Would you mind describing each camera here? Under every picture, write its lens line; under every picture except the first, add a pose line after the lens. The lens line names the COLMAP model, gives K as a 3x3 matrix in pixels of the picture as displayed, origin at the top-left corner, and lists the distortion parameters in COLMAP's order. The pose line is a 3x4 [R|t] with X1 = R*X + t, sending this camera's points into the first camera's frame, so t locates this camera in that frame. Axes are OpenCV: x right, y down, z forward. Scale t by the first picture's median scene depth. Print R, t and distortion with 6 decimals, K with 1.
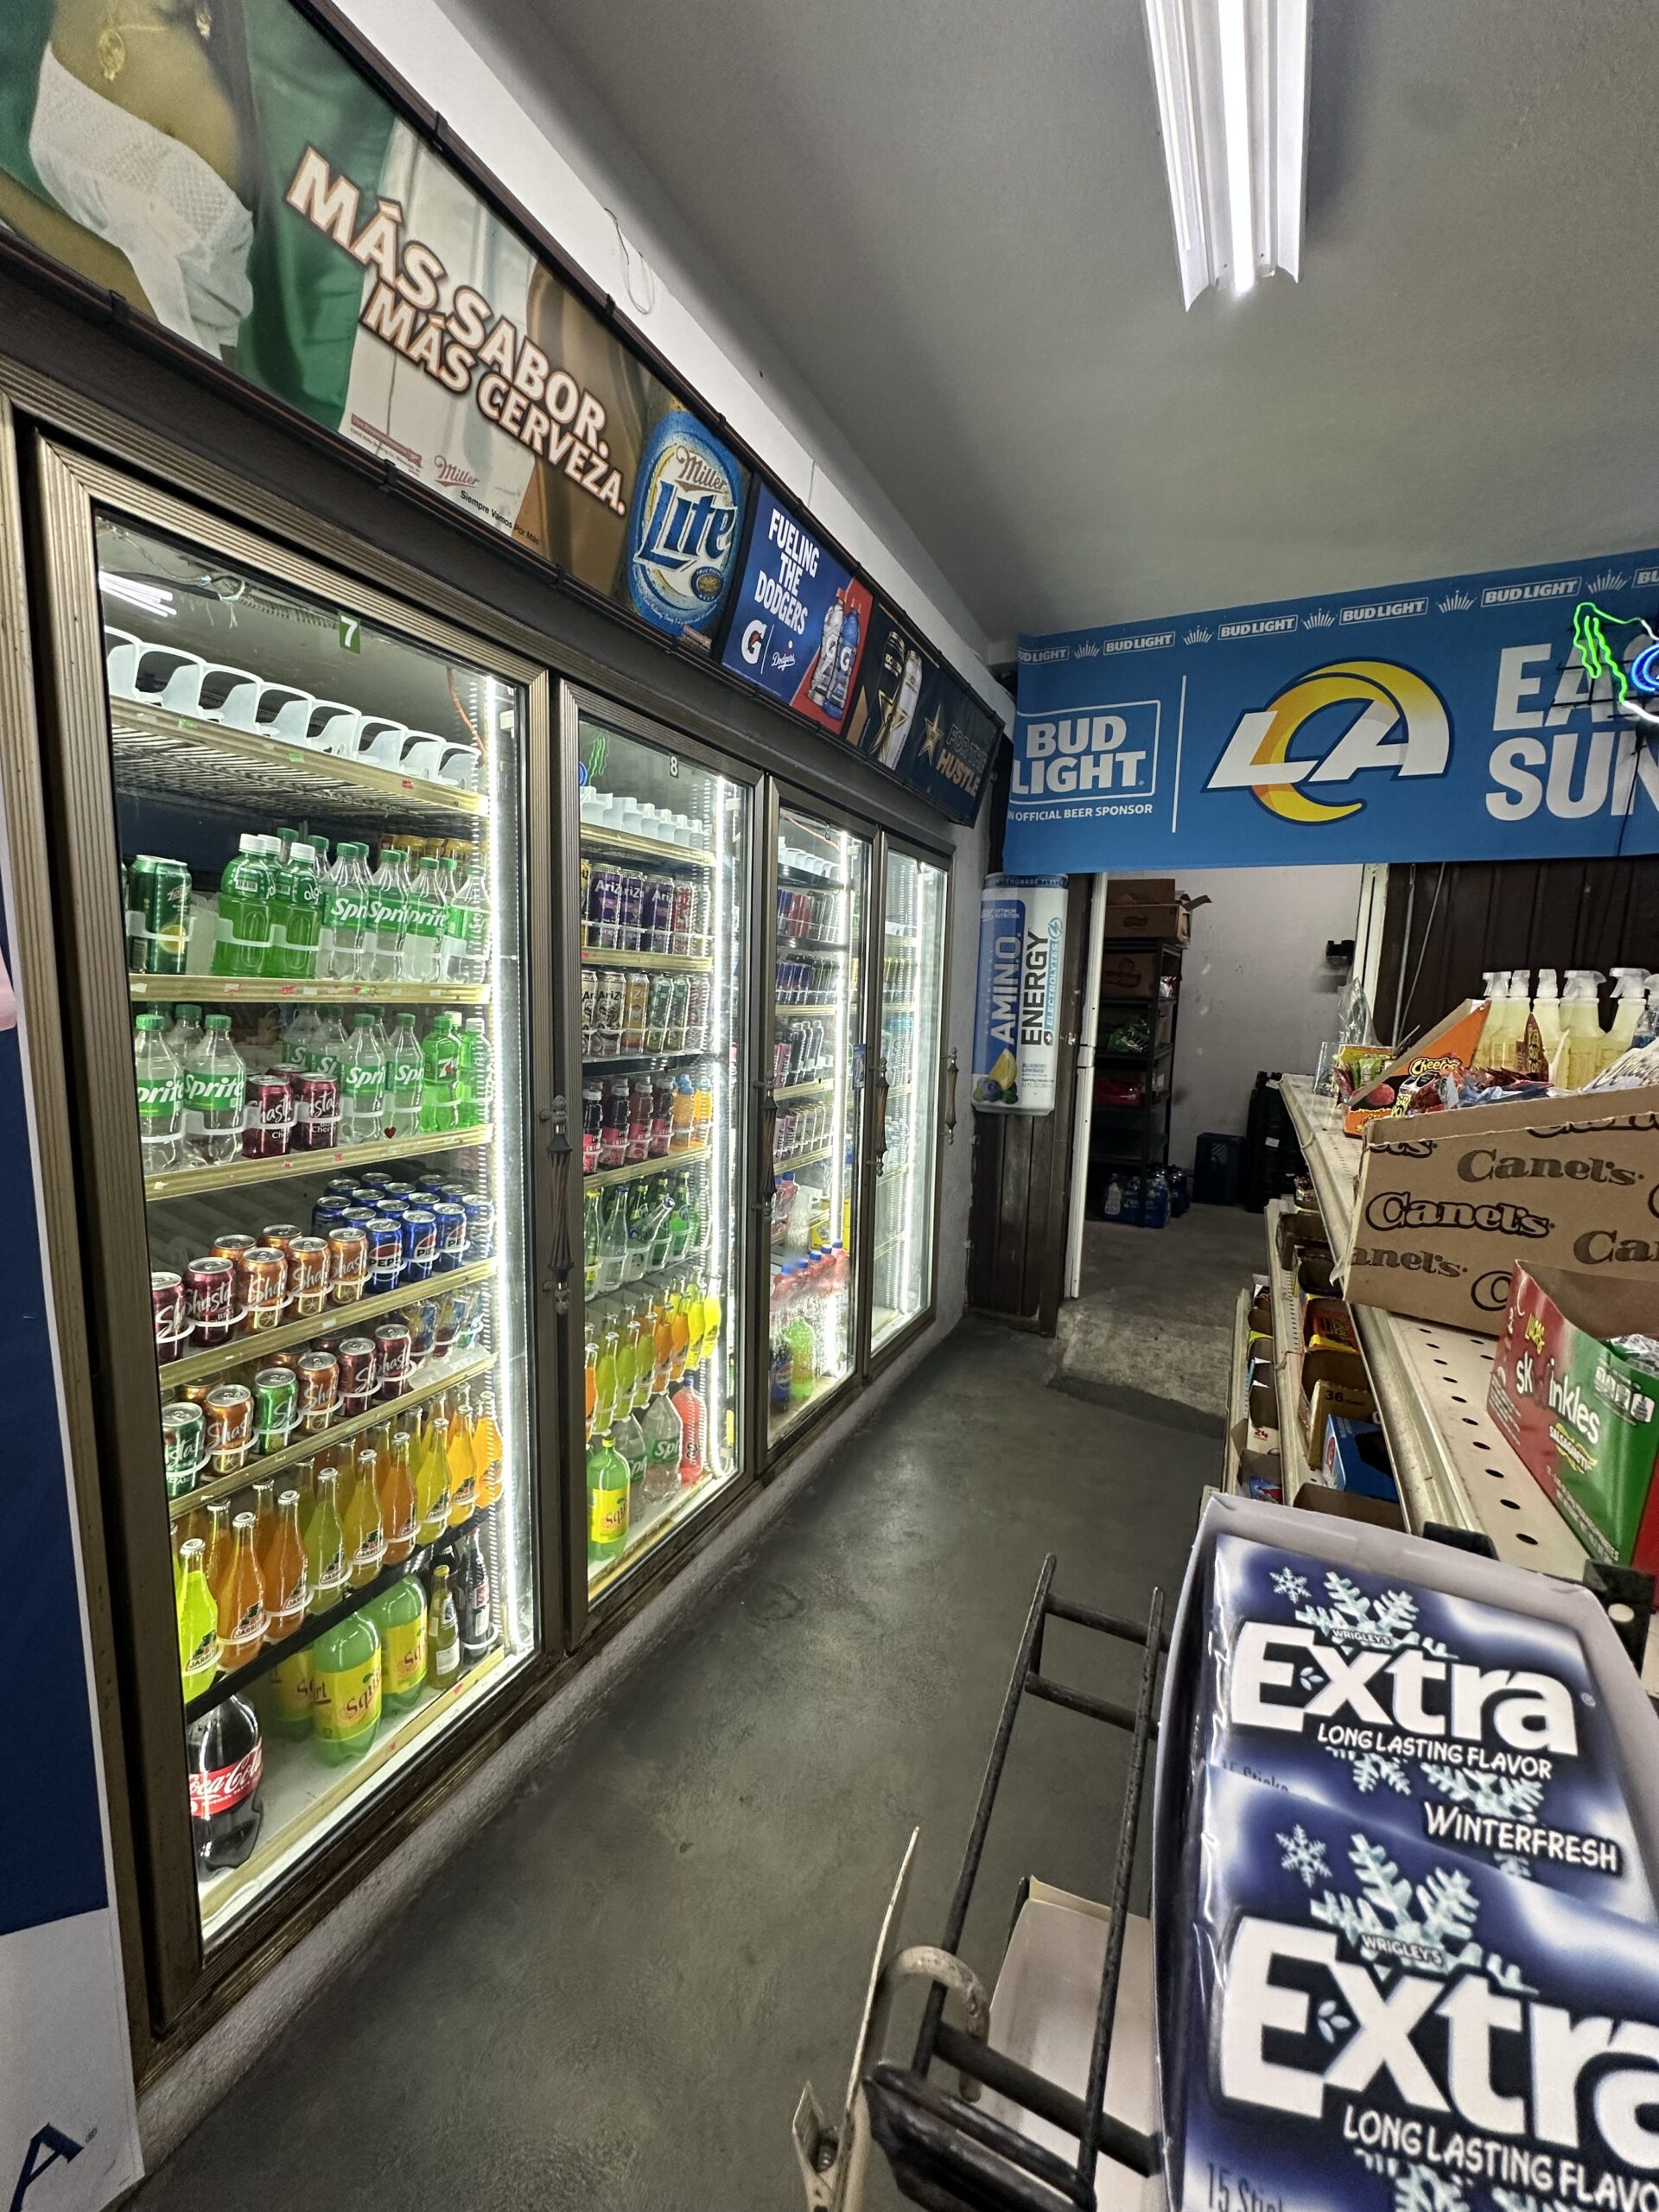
lens RADIAL K [[882.6, 0, 830.5], [0, 882.6, 1106.5], [0, 0, 1]] dist [-0.003818, -0.000257]
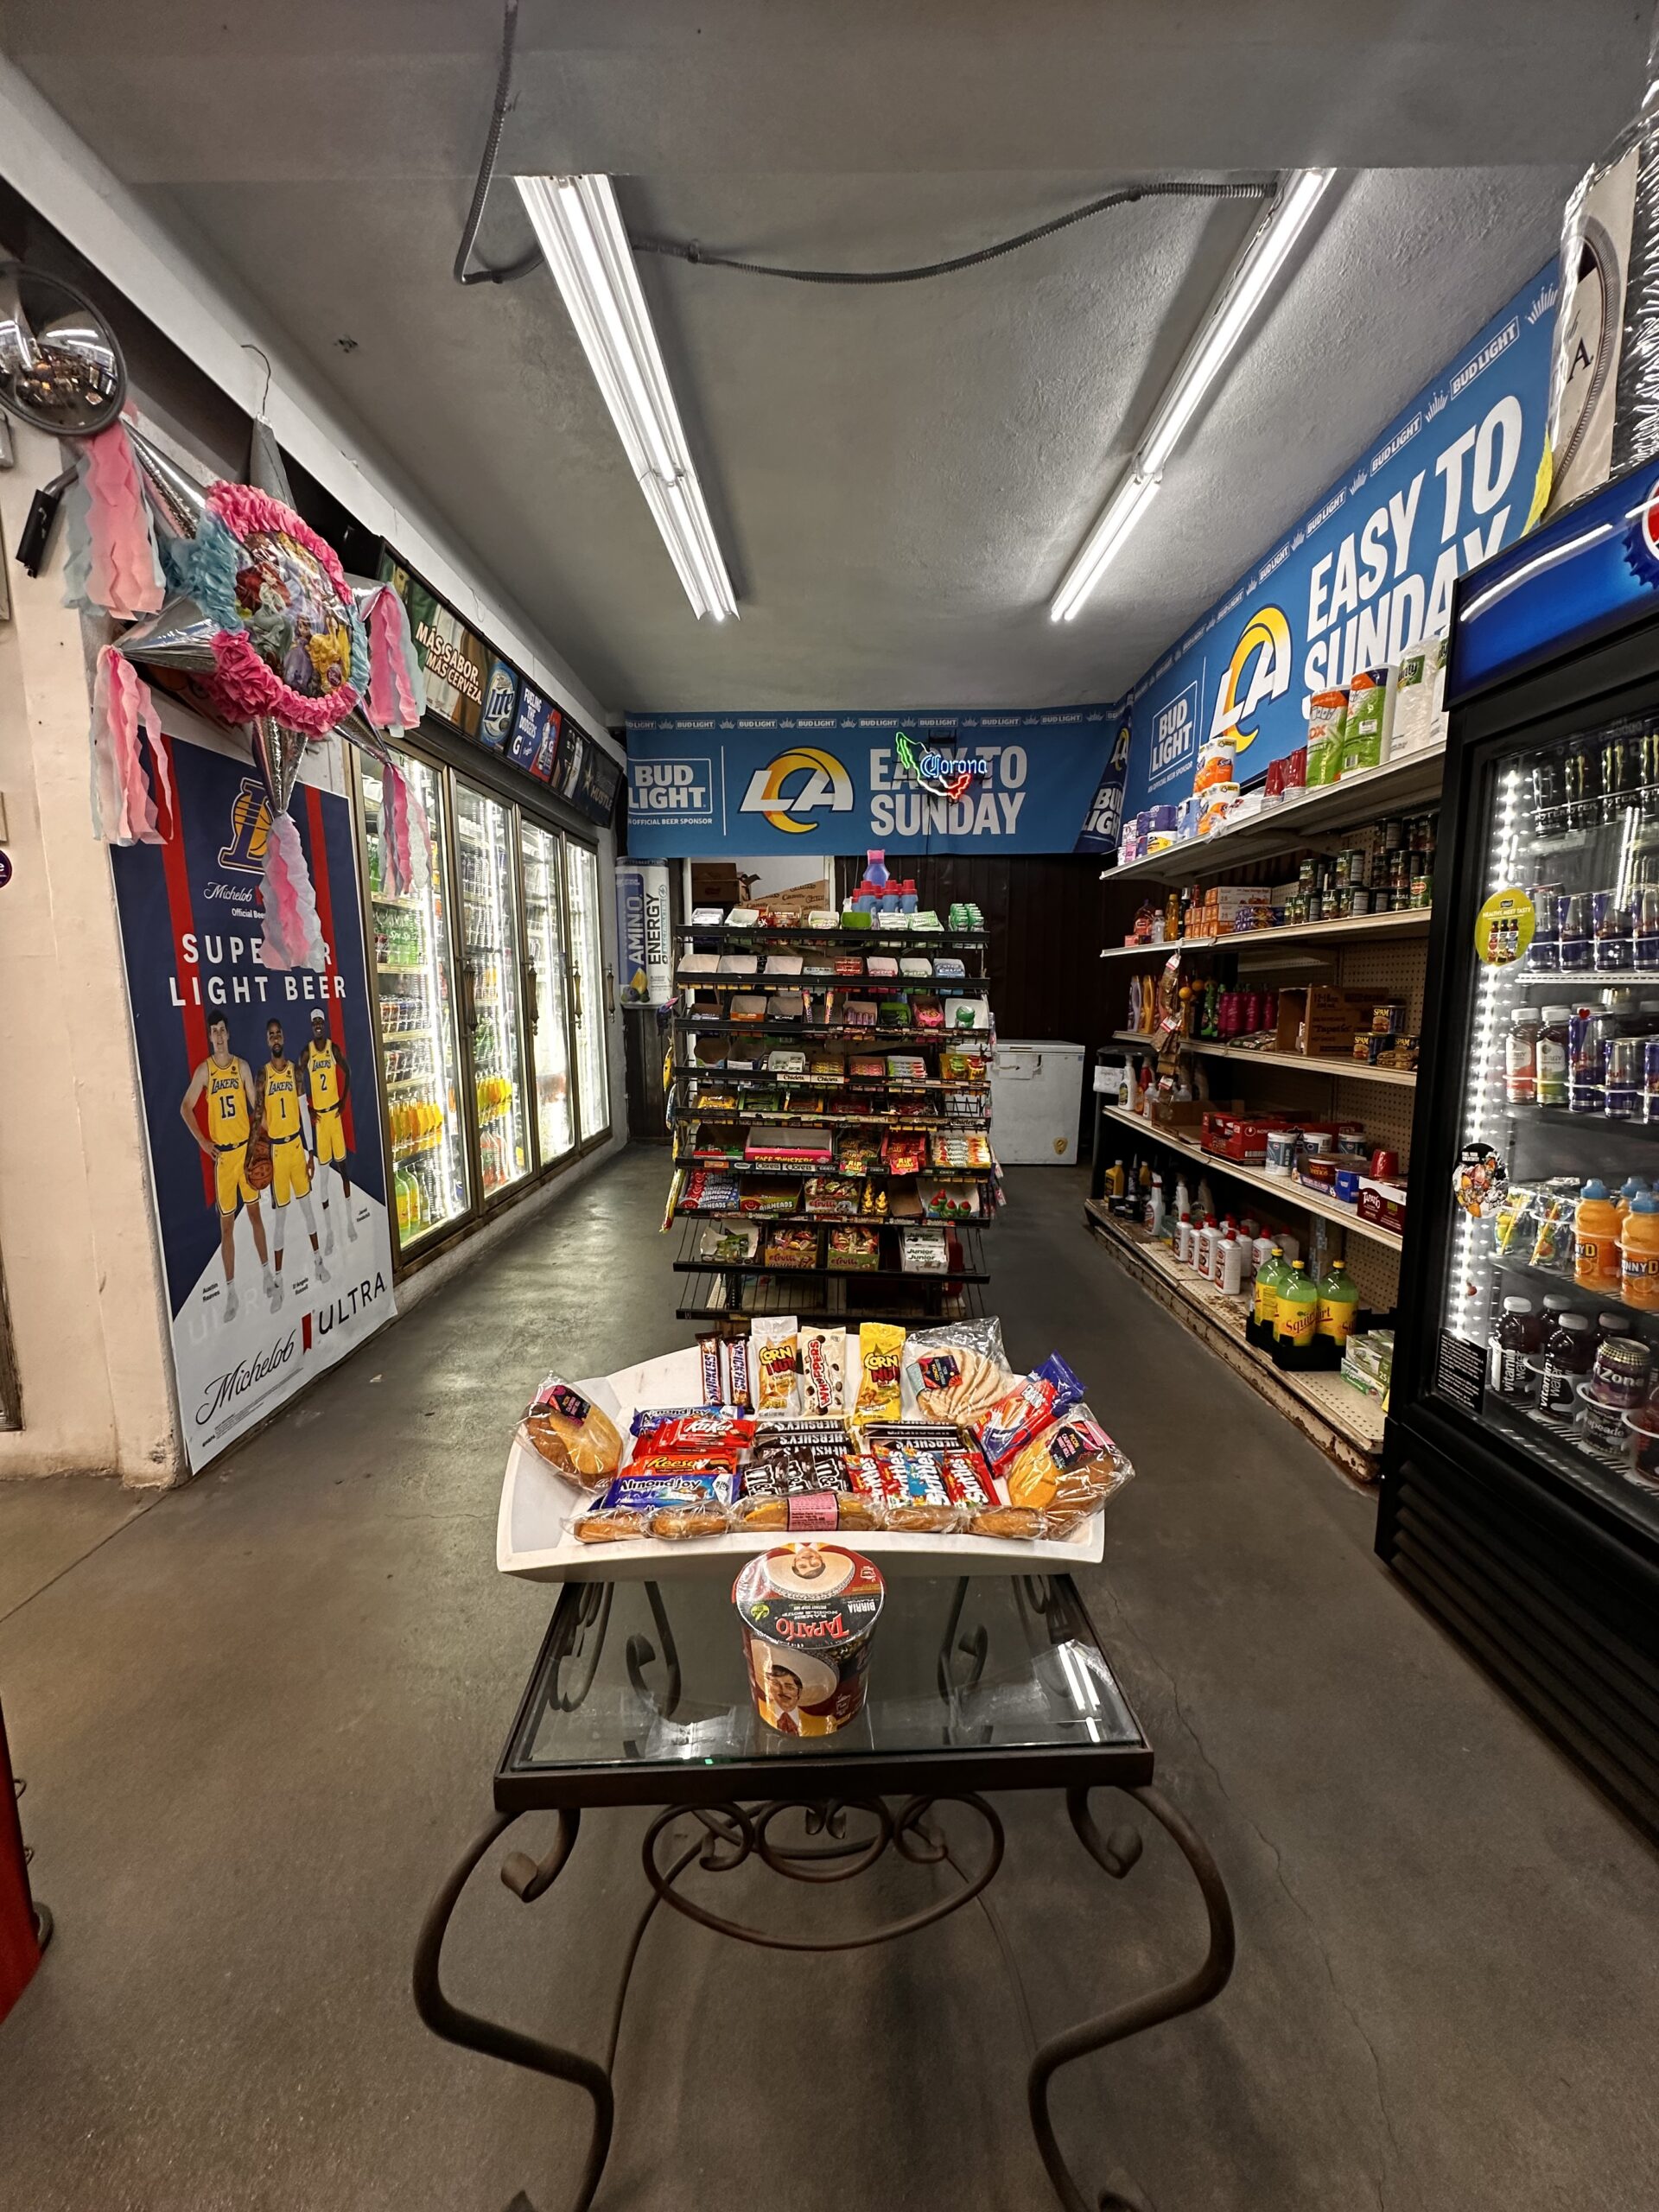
lens RADIAL K [[882.6, 0, 828.9], [0, 882.6, 1107.9], [0, 0, 1]] dist [-0.003818, -0.000257]
pose [[0.905223, -0.095666, 0.414029, -0.218857], [0.088992, 0.995402, 0.035429, 0.201022], [-0.415515, 0.004774, 0.909574, -0.737821]]
